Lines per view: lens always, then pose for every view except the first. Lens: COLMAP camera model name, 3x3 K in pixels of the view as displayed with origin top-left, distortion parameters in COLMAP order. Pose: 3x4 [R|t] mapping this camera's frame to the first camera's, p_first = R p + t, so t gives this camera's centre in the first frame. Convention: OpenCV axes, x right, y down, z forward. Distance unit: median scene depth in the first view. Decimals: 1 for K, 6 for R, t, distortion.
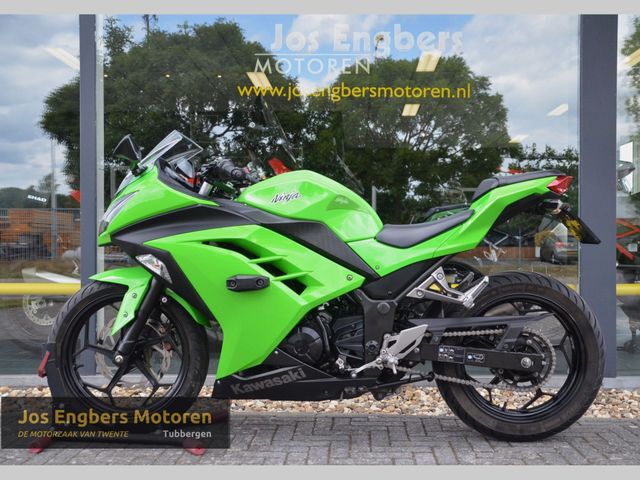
lens RADIAL K [[784.5, 0, 346.2], [0, 784.5, 250.9], [0, 0, 1]] dist [0.031826, 0.000000]
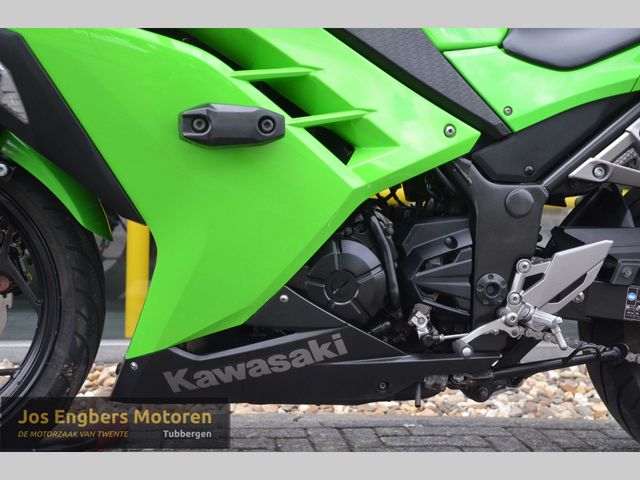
lens RADIAL K [[928.0, 0, 337.1], [0, 928.0, 249.3], [0, 0, 1]] dist [0.172814, 0.000000]
pose [[0.984482, 0.017631, 0.174599, -0.147056], [-0.029887, 0.997250, 0.067813, 0.066355], [-0.172923, -0.071979, 0.982302, 0.488771]]
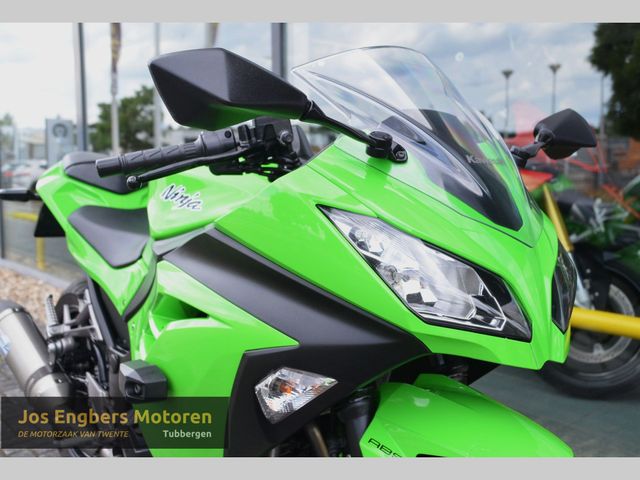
lens RADIAL K [[696.9, 0, 359.6], [0, 696.9, 247.8], [0, 0, 1]] dist [-0.000570, 0.000000]
pose [[0.658600, 0.085655, -0.747602, 0.458014], [-0.001118, 0.993611, 0.112856, -0.091524], [0.752492, -0.073491, 0.654488, 0.776716]]
